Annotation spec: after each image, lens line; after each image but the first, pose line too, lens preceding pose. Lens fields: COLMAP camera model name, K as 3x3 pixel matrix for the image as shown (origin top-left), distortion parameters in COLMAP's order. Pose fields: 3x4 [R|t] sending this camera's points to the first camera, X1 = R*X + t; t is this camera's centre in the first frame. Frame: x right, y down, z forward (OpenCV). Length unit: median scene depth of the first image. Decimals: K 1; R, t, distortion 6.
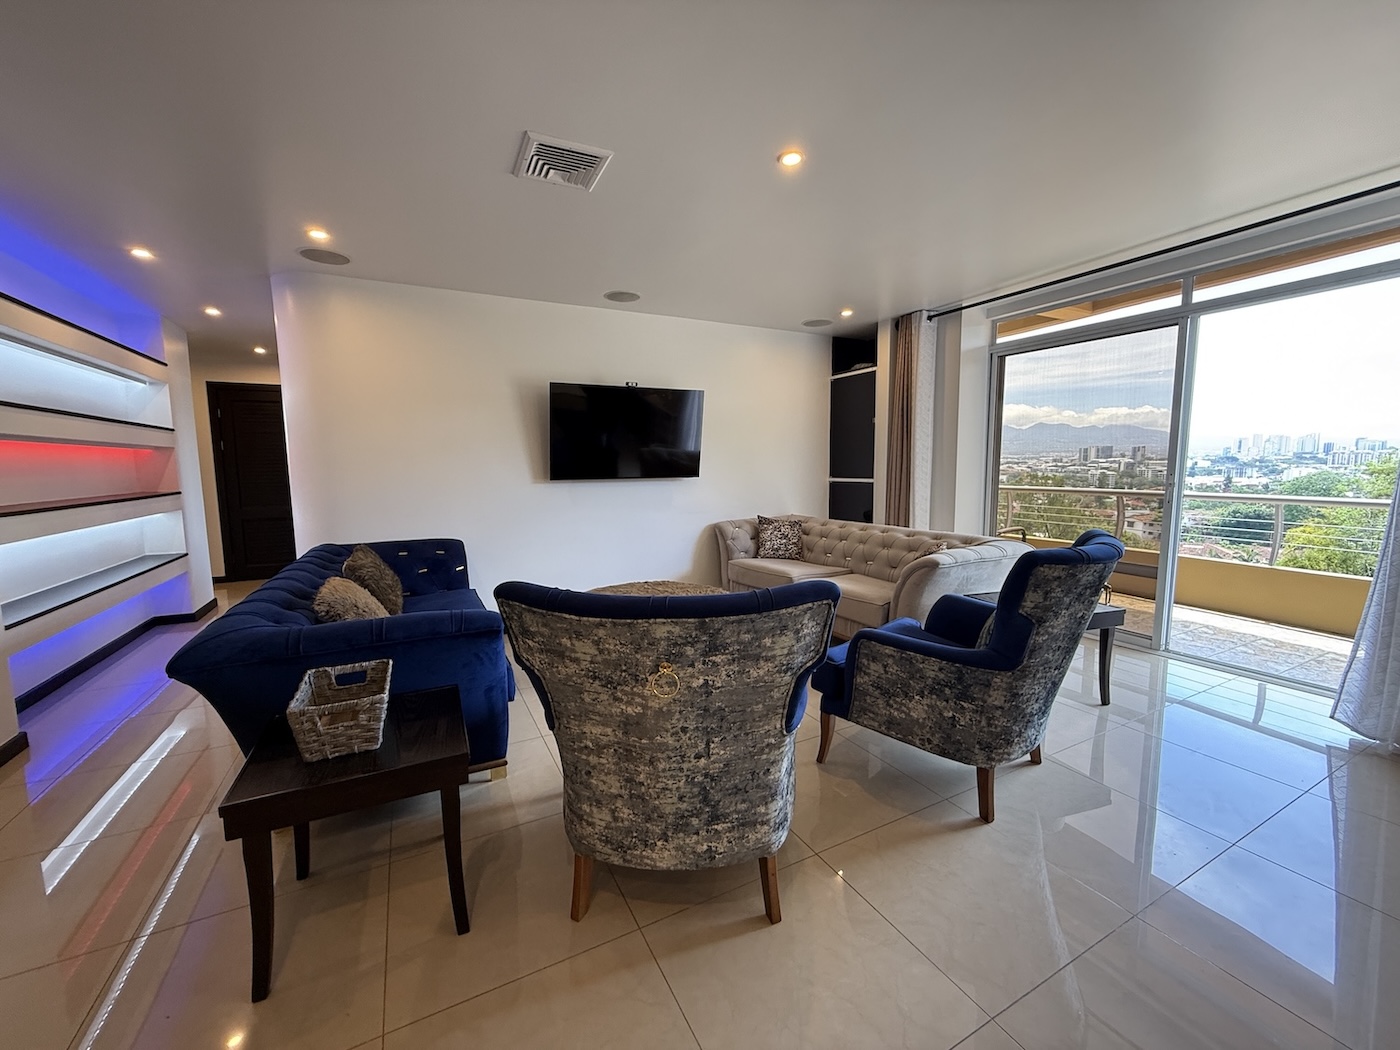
lens RADIAL K [[561.0, 0, 698.5], [0, 561.0, 524.9], [0, 0, 1]] dist [0.000477, -0.000122]
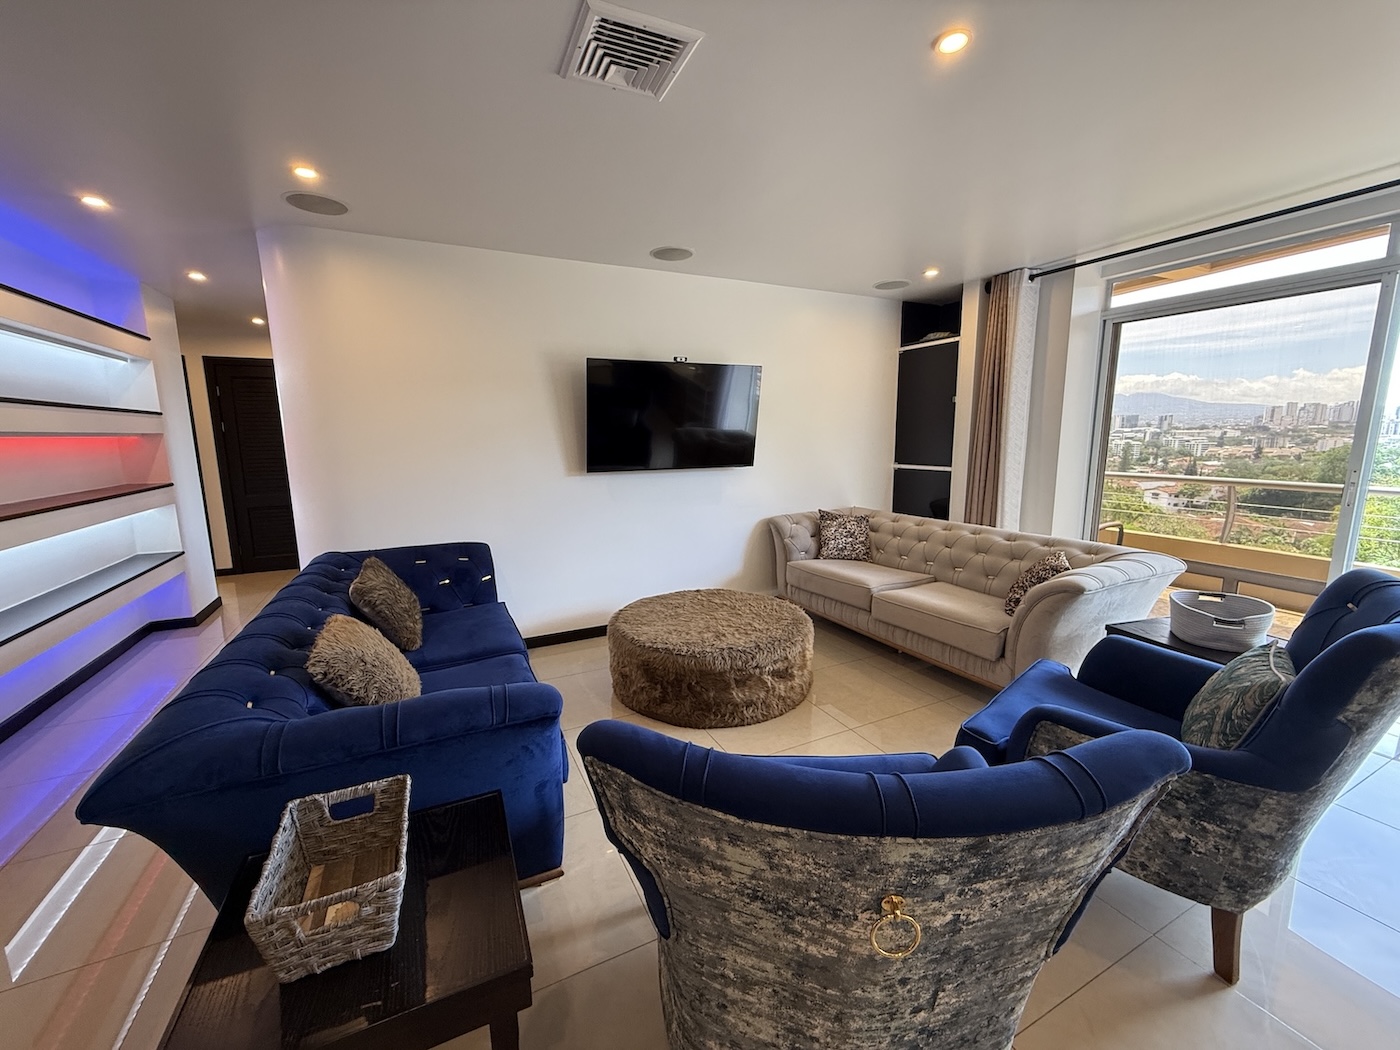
lens RADIAL K [[561.0, 0, 698.5], [0, 561.0, 524.9], [0, 0, 1]] dist [0.000477, -0.000122]
pose [[0.999728, 0.002758, -0.023178, -0.081882], [-0.001532, 0.998607, 0.052740, -0.051166], [0.023292, -0.052690, 0.998339, 0.155540]]
